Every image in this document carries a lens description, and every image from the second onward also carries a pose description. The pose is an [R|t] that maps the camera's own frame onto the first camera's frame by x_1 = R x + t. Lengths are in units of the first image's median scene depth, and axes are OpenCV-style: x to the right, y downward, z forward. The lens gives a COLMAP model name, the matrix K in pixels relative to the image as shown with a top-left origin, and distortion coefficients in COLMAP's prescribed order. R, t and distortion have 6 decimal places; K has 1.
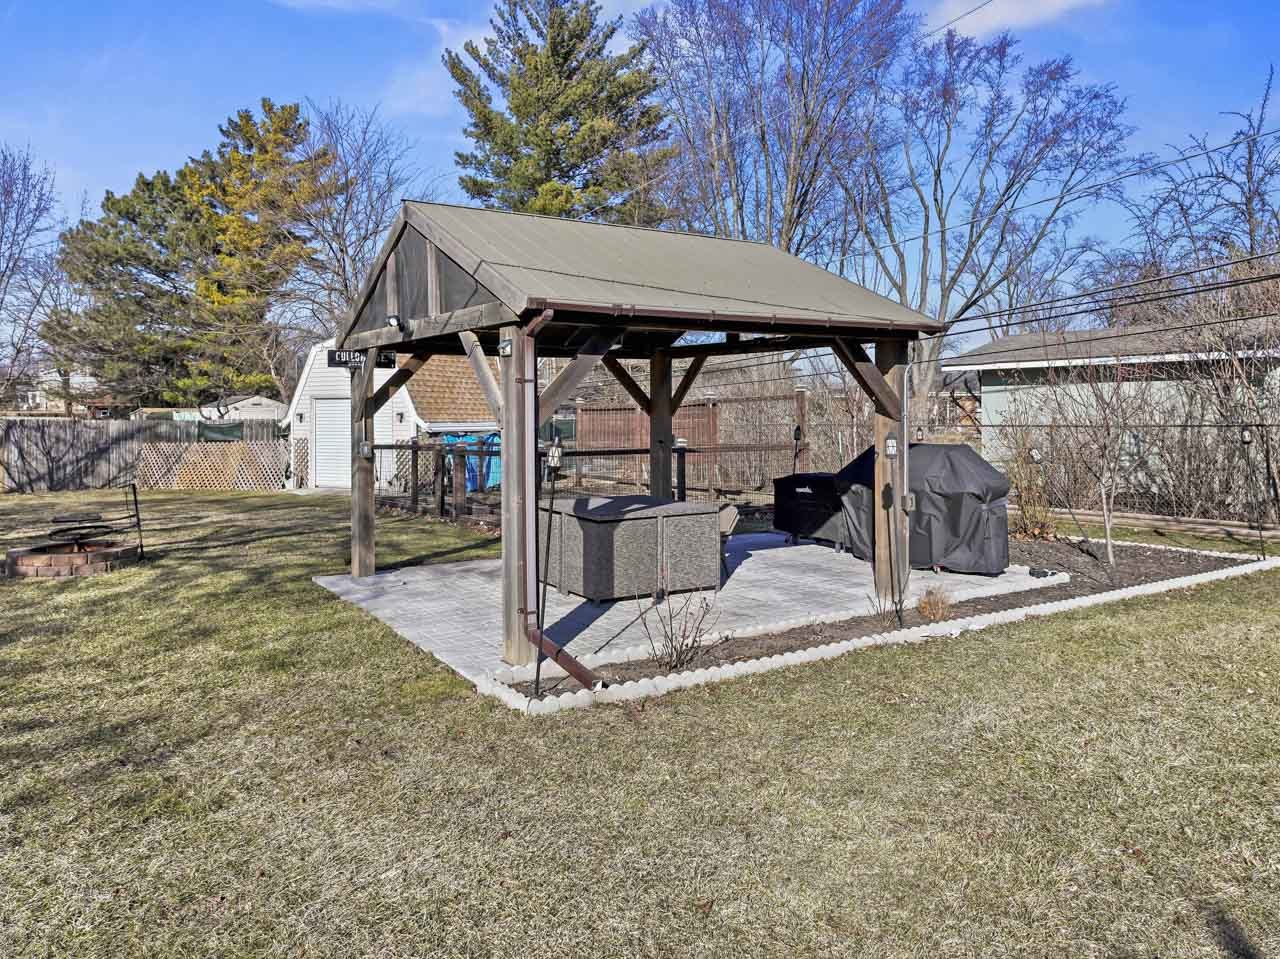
lens RADIAL K [[910.8, 0, 639.2], [0, 910.8, 456.7], [0, 0, 1]] dist [0.001415, 0.001472]
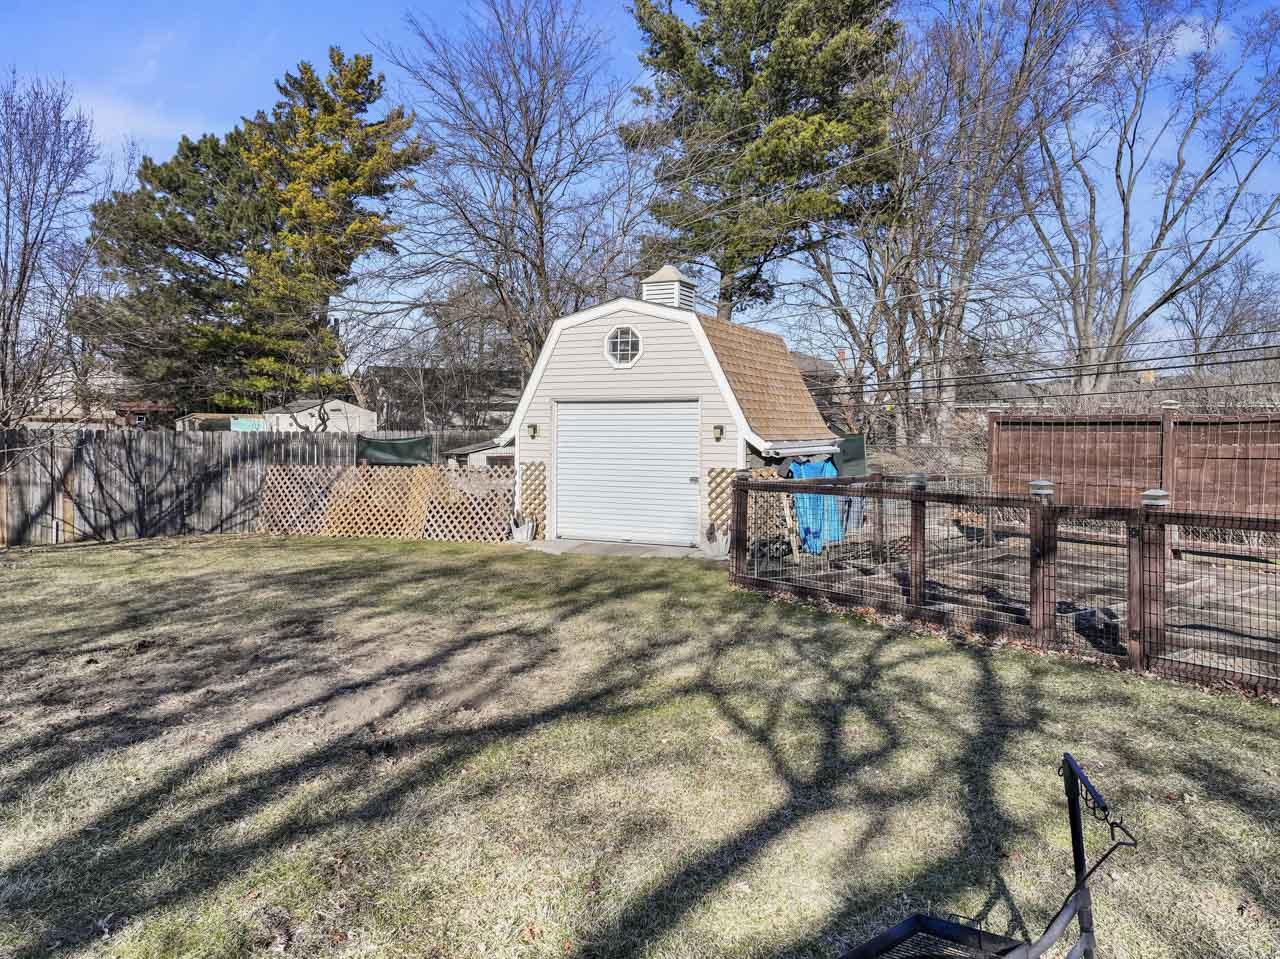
lens RADIAL K [[911.7, 0, 640.0], [0, 911.7, 479.5], [0, 0, 1]] dist [-0.002619, 0.003230]
pose [[0.999945, 0.008862, 0.005533, -0.142951], [-0.008942, 0.999854, 0.014559, -0.008817], [-0.005403, -0.014607, 0.999879, 0.166482]]
